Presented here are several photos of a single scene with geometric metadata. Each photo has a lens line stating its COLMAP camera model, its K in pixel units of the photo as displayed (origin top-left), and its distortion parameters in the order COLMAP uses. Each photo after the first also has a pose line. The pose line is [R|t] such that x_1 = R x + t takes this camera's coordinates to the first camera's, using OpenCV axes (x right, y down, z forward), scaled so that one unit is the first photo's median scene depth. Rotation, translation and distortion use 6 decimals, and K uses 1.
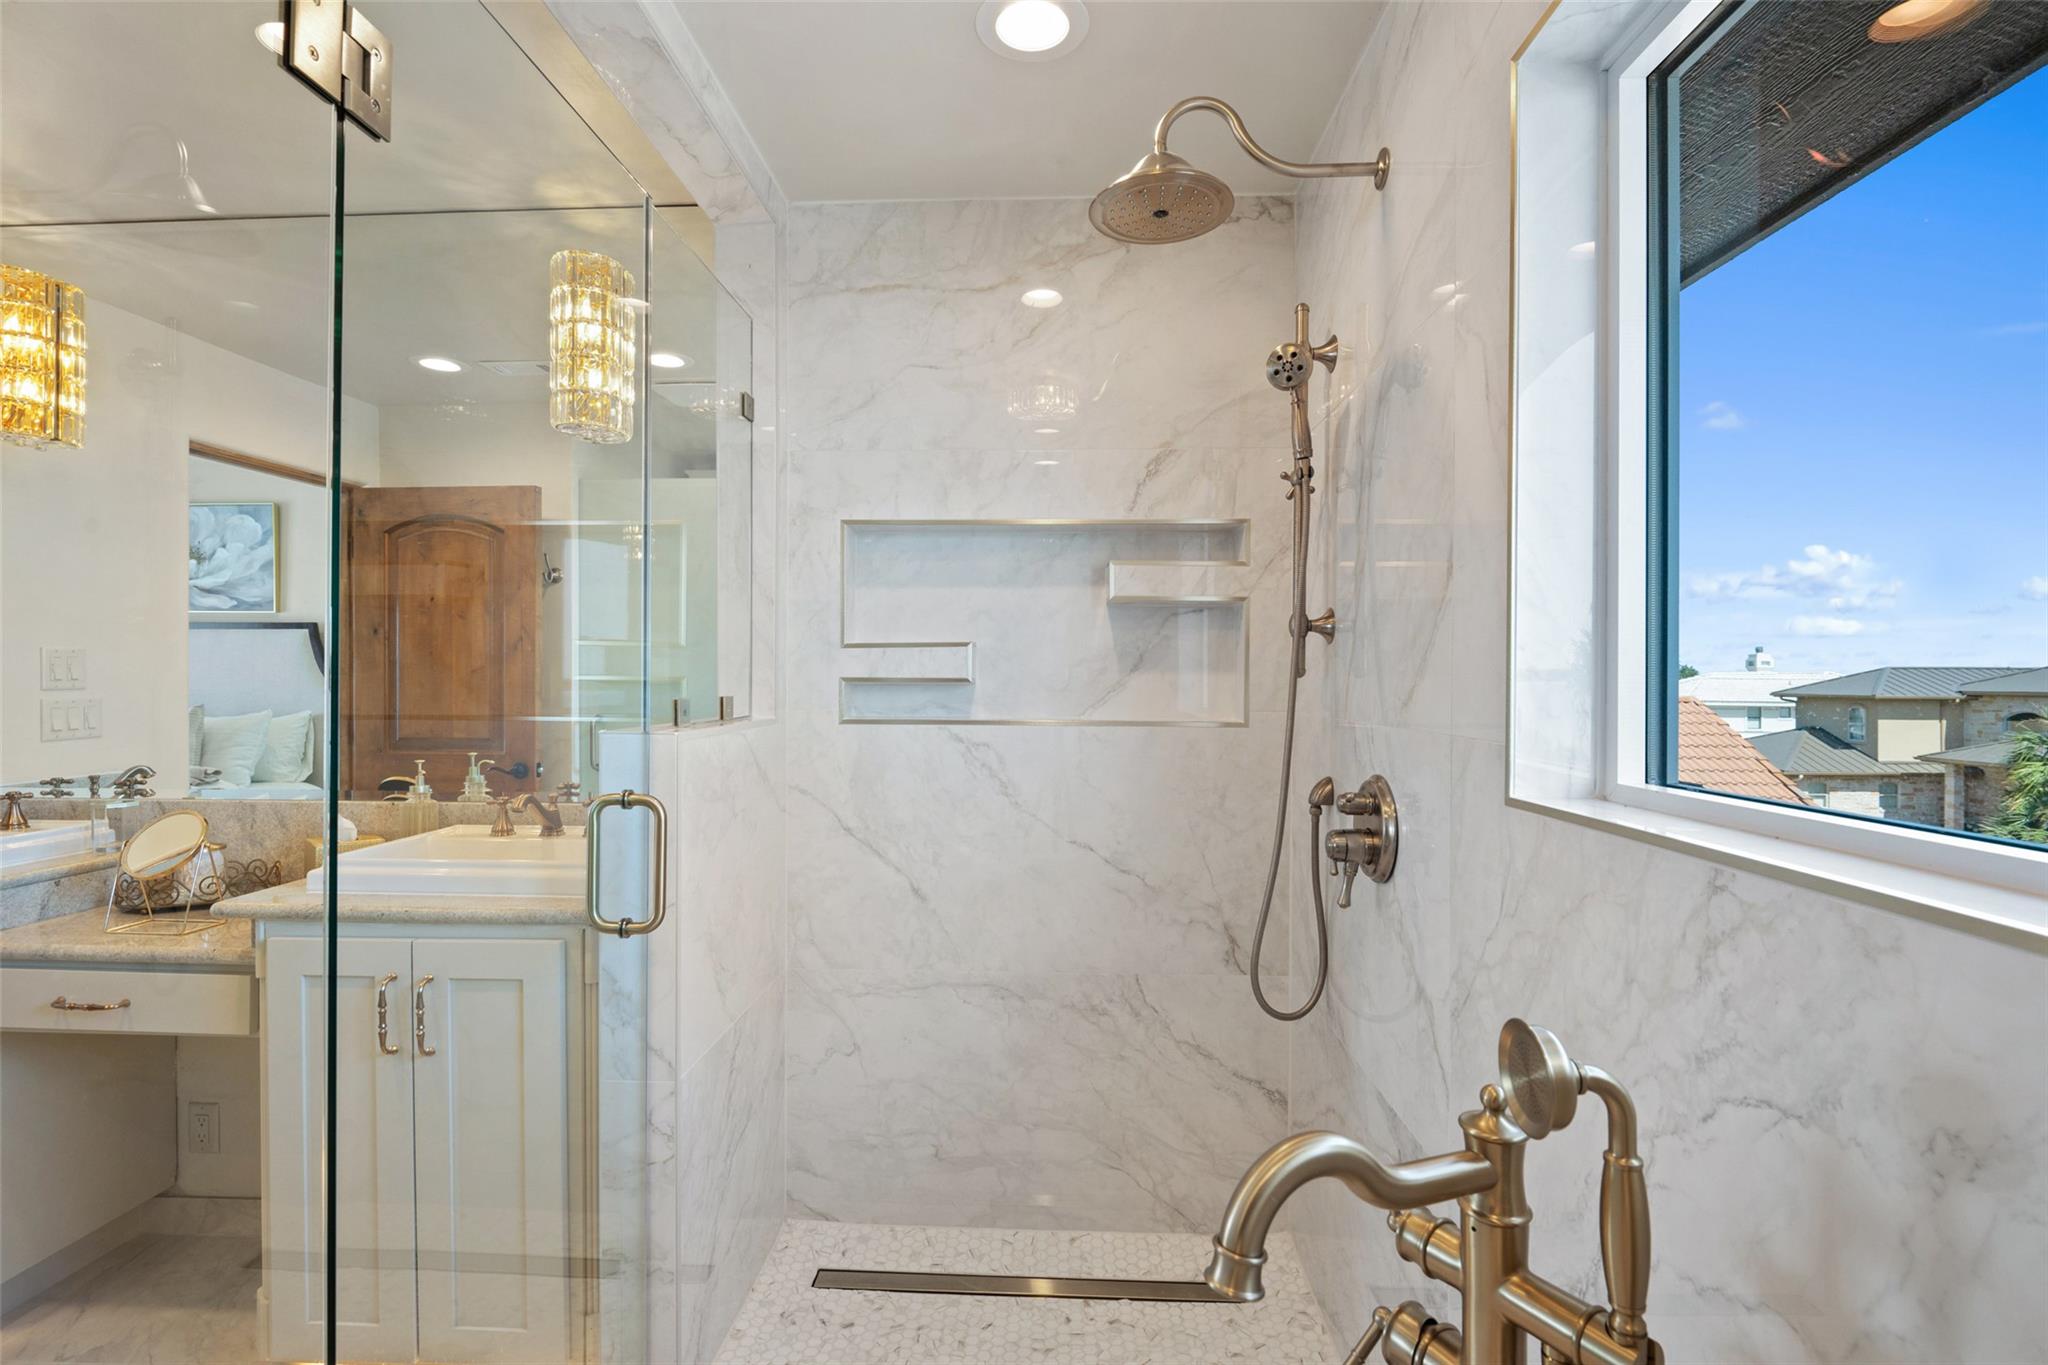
lens RADIAL K [[939.4, 0, 1024.6], [0, 939.4, 696.8], [0, 0, 1]] dist [-0.009690, -0.004888]
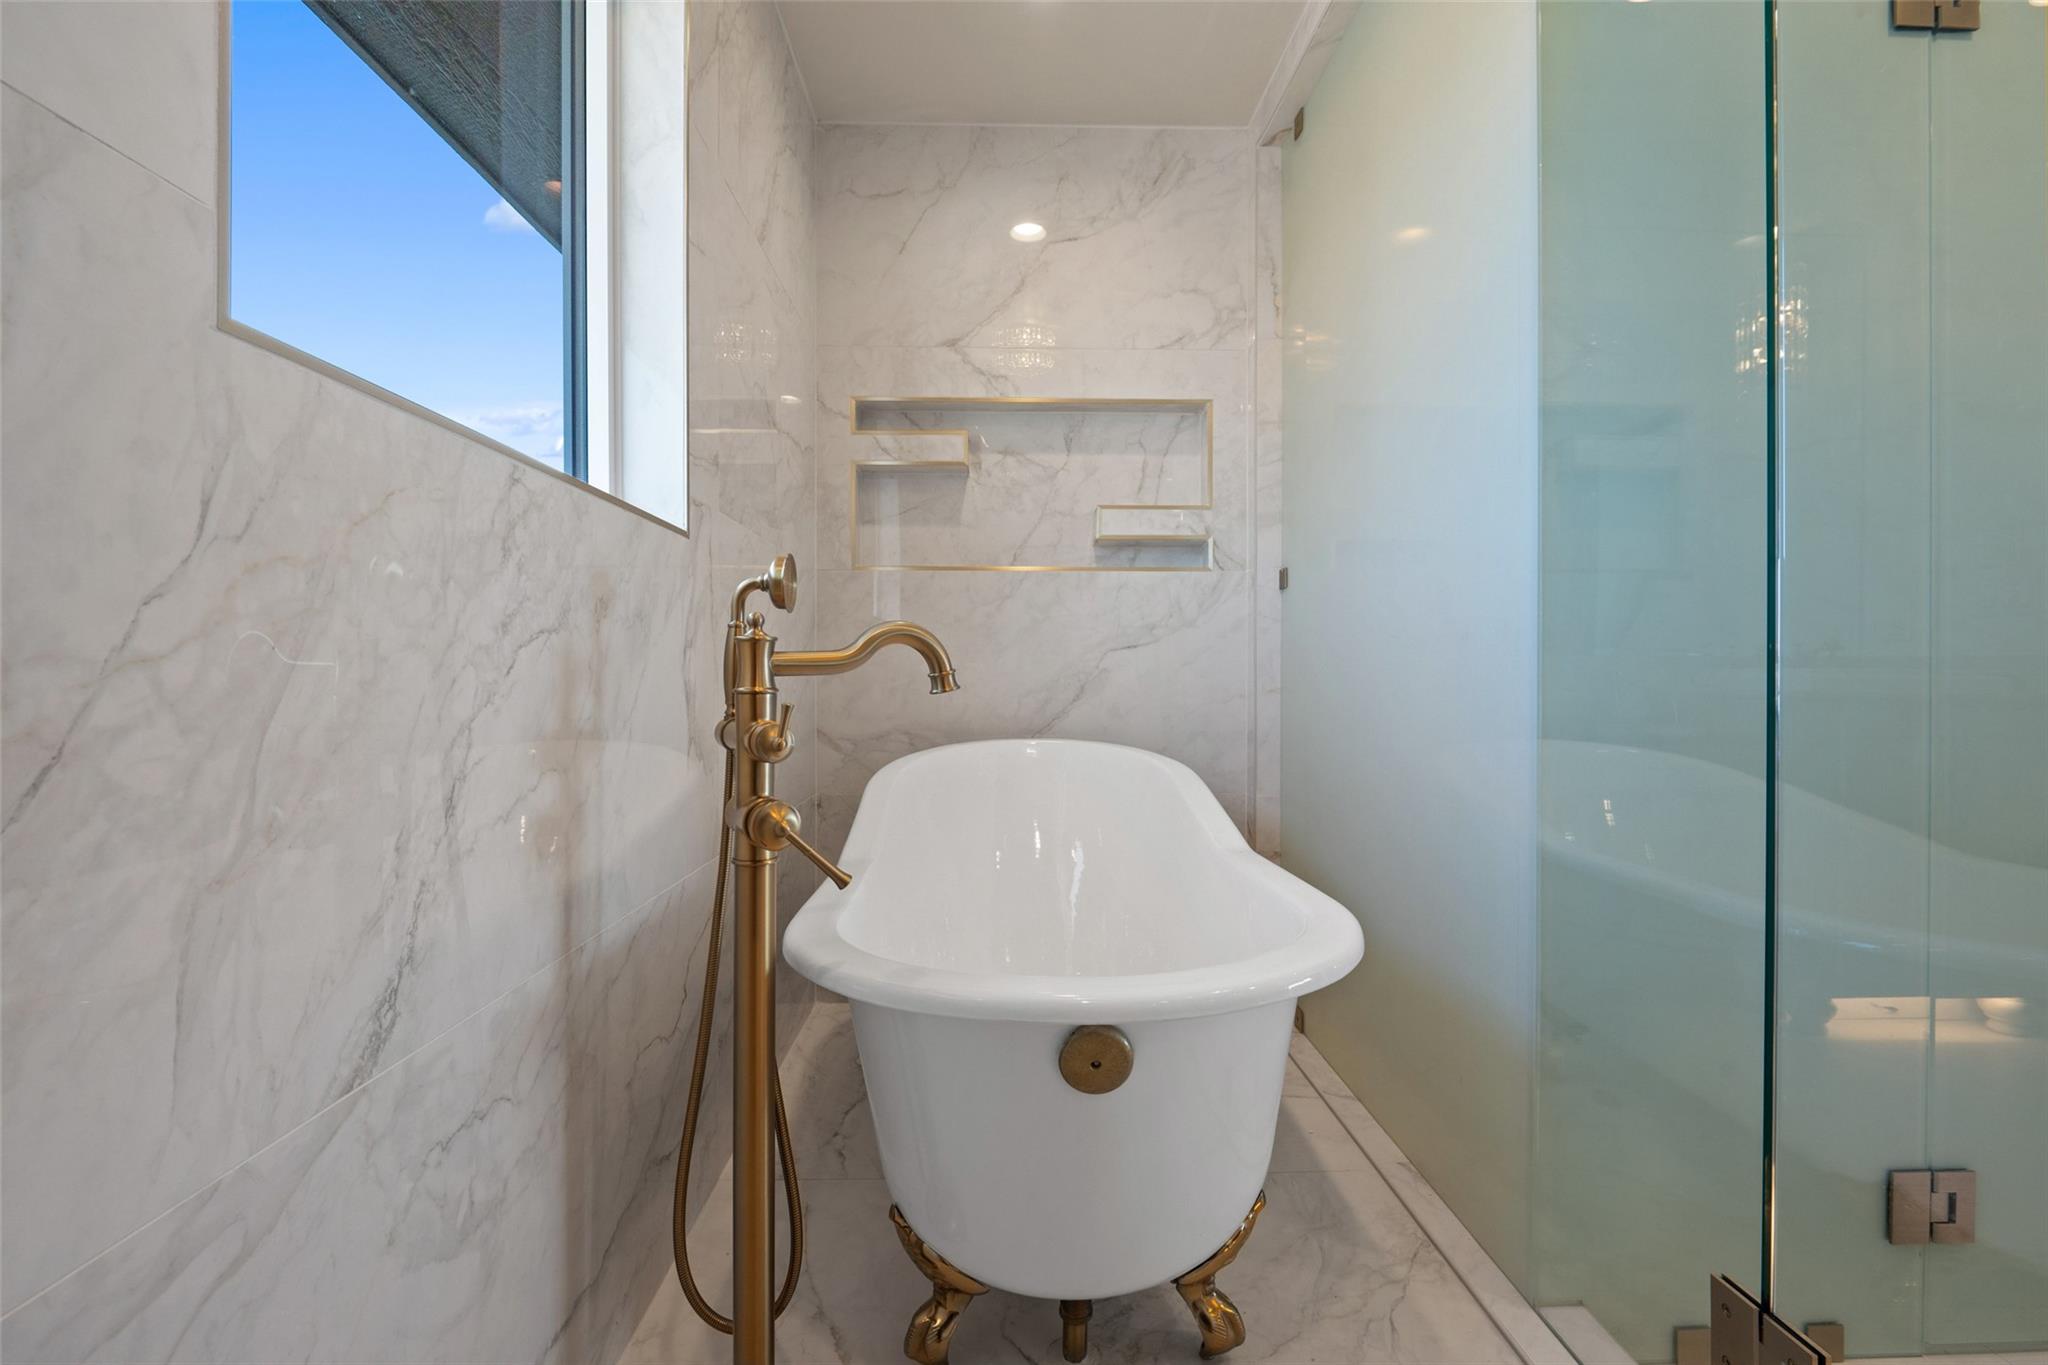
lens RADIAL K [[939.4, 0, 1024.3], [0, 939.4, 667.4], [0, 0, 1]] dist [-0.009690, -0.004888]
pose [[-0.998128, -0.003754, -0.061037, 0.136776], [-0.004172, 0.999969, 0.006725, 0.434611], [0.061010, 0.006967, -0.998113, 2.241124]]
